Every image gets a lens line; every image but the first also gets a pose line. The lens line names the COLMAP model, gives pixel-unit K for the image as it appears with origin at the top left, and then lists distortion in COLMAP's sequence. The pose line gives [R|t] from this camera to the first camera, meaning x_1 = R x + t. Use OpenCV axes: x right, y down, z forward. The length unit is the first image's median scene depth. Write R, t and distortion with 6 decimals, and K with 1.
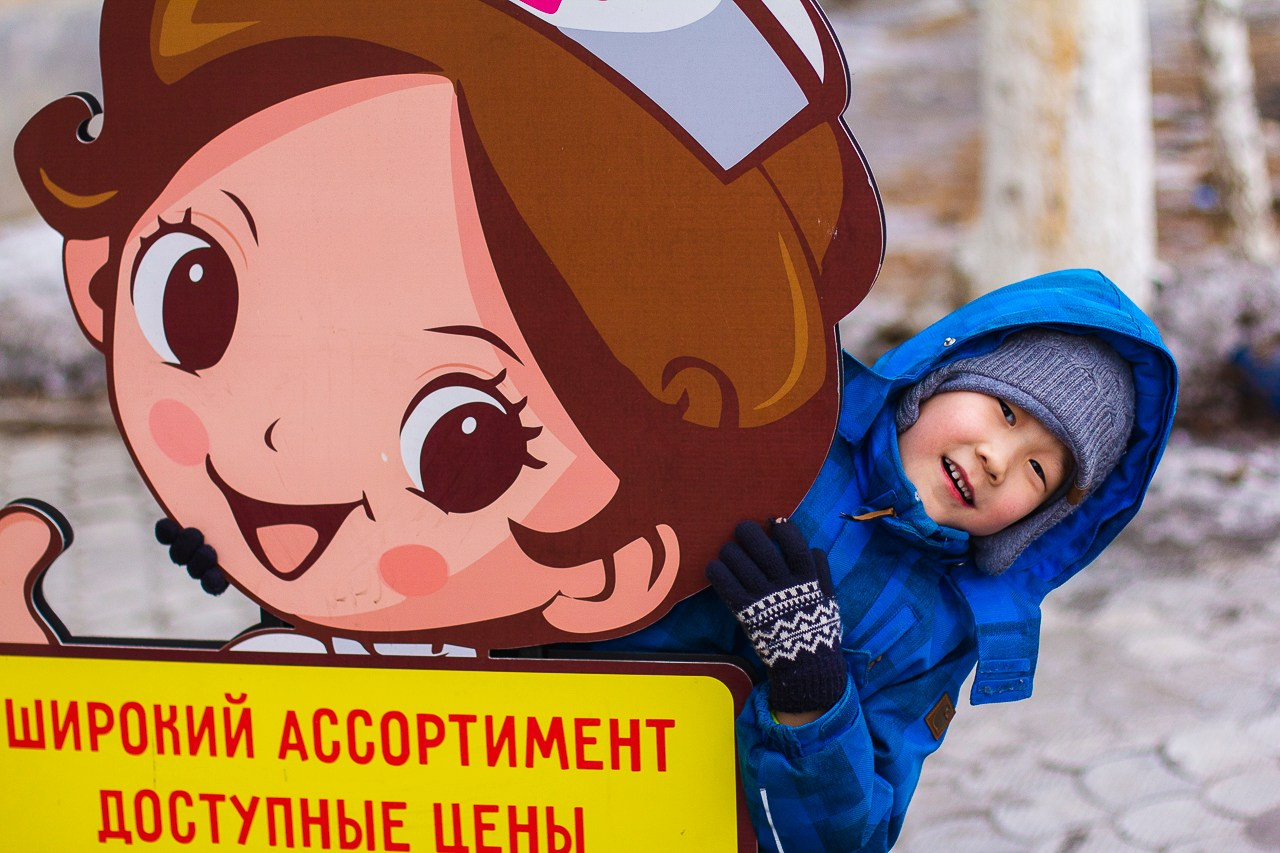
lens RADIAL K [[2993.0, 0, 630.6], [0, 2993.0, 412.9], [0, 0, 1]] dist [-0.119298, 0.000000]
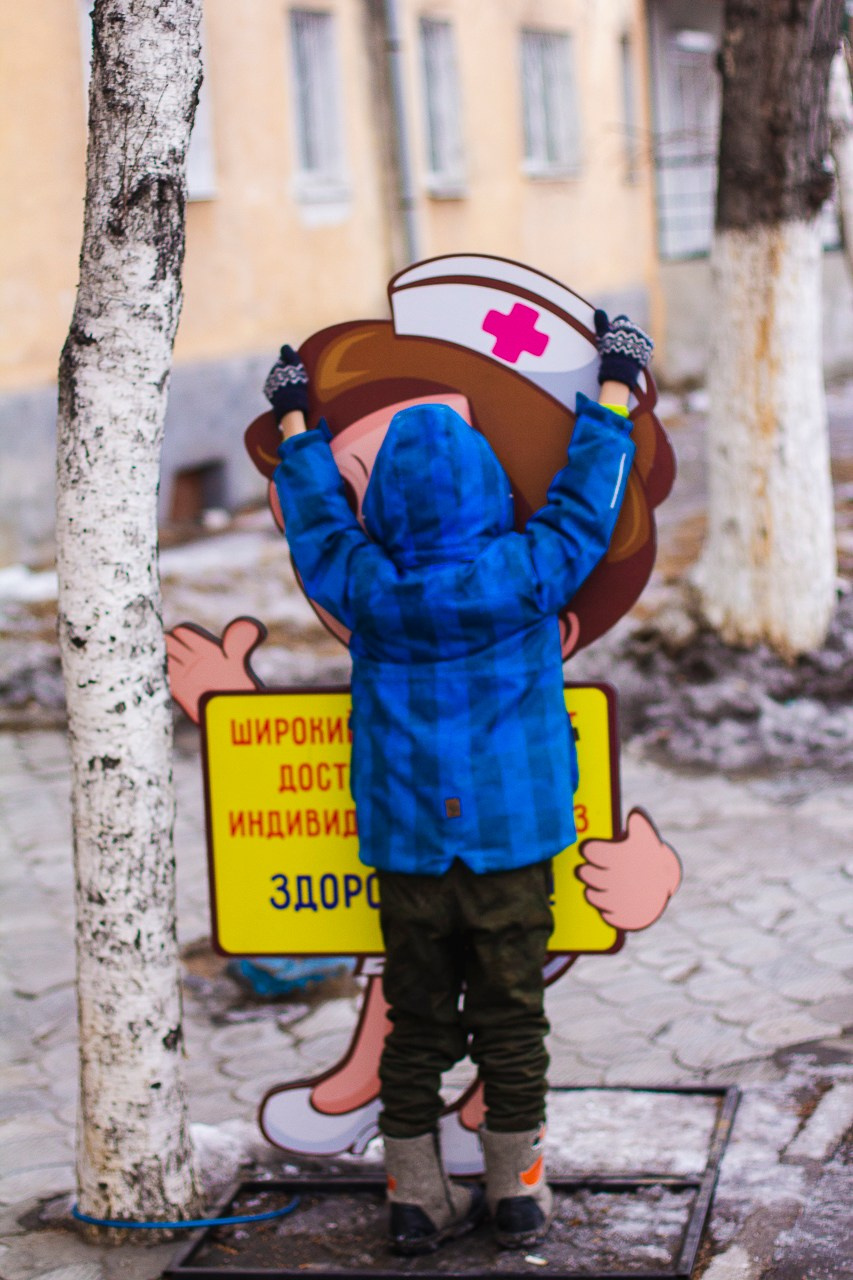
lens RADIAL K [[2993.0, 0, 421.8], [0, 2993.0, 644.0], [0, 0, 1]] dist [-0.119298, 0.000000]
pose [[0.999481, -0.019445, 0.025666, -0.138583], [0.021023, 0.997812, -0.062688, 0.177631], [-0.024391, 0.063195, 0.997703, -0.996768]]
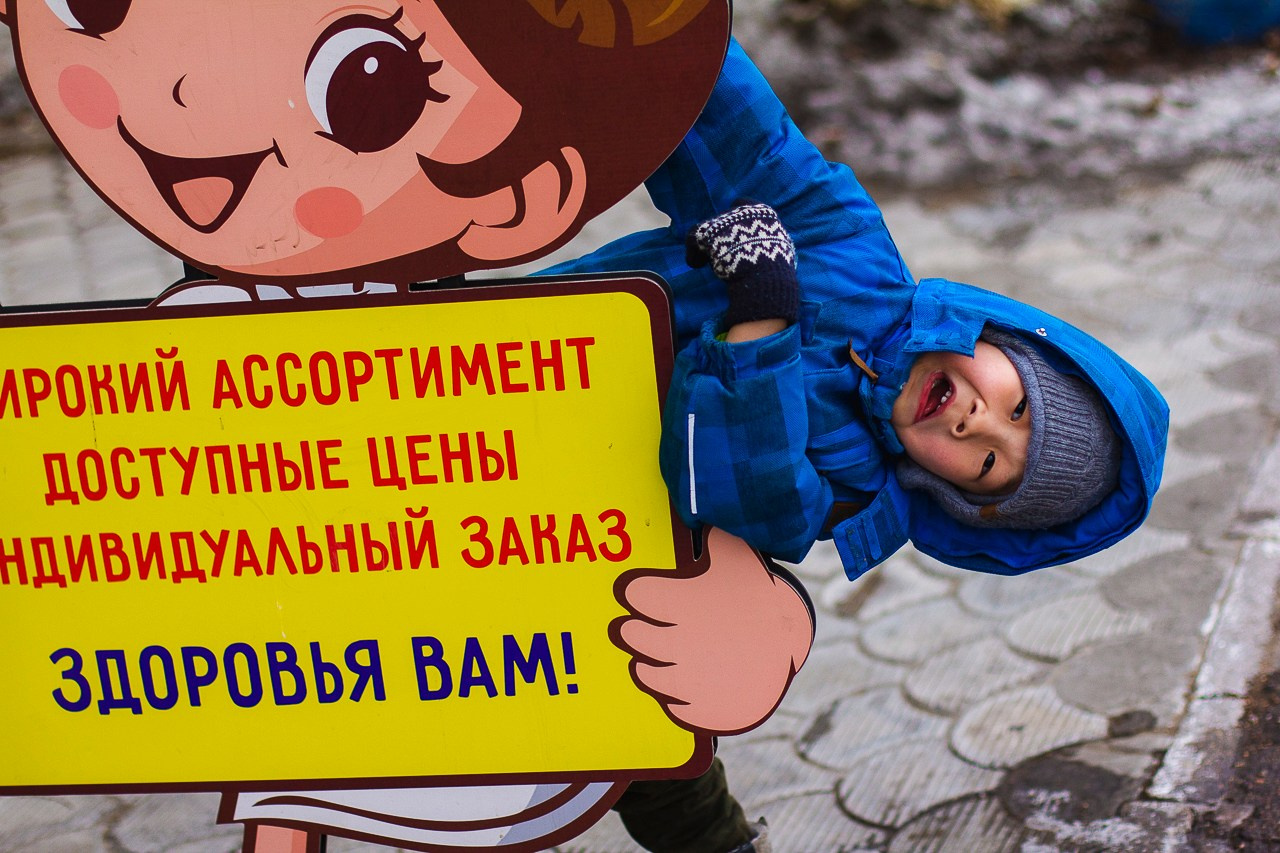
lens RADIAL K [[2993.0, 0, 647.9], [0, 2993.0, 413.9], [0, 0, 1]] dist [-0.119298, 0.000000]
pose [[0.996770, -0.077347, 0.021607, 0.008730], [0.074789, 0.992059, 0.101122, 0.025317], [-0.029257, -0.099179, 0.994639, -0.027376]]
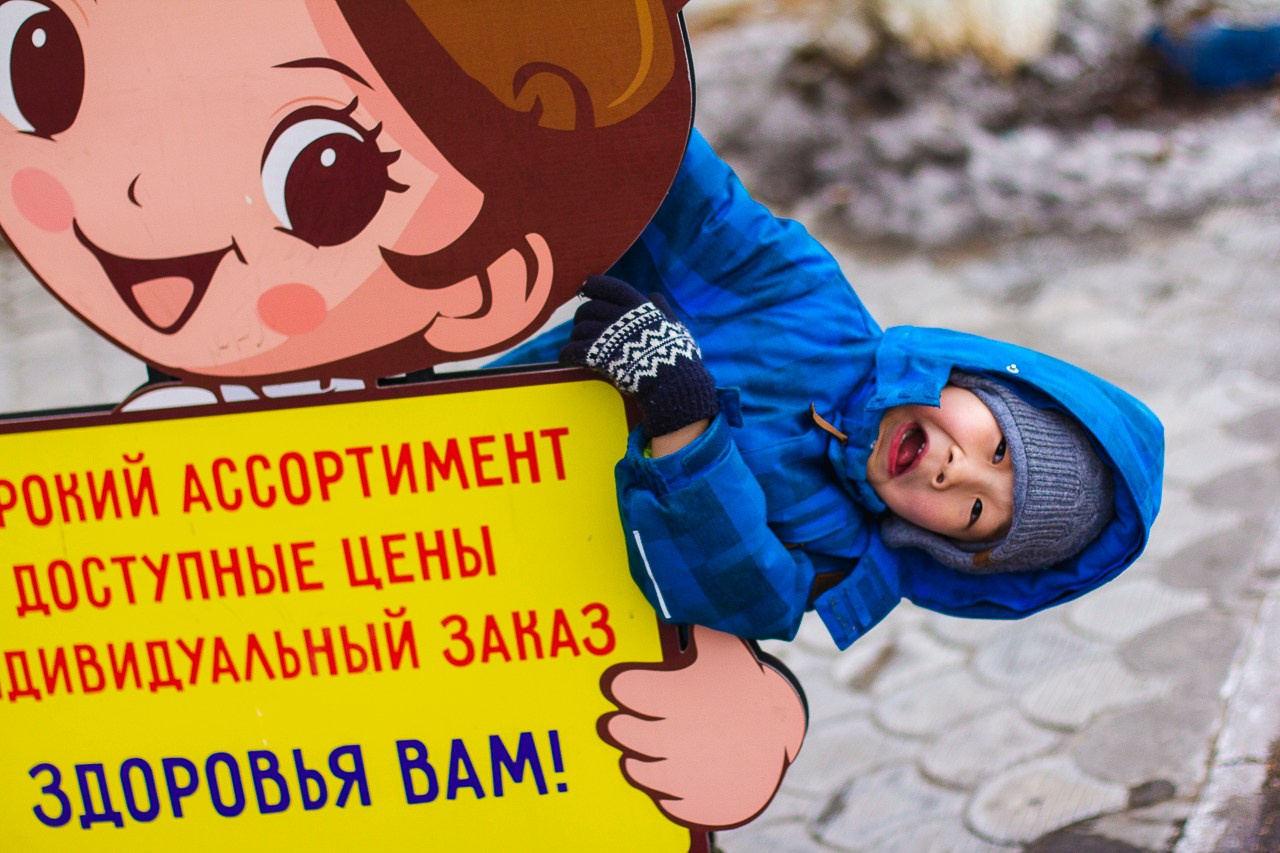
lens RADIAL K [[2993.0, 0, 641.6], [0, 2993.0, 402.9], [0, 0, 1]] dist [-0.119298, 0.000000]
pose [[0.993484, -0.113580, 0.009398, 0.029974], [0.112547, 0.990735, 0.076005, 0.020533], [-0.017943, -0.074452, 0.997063, 0.000501]]
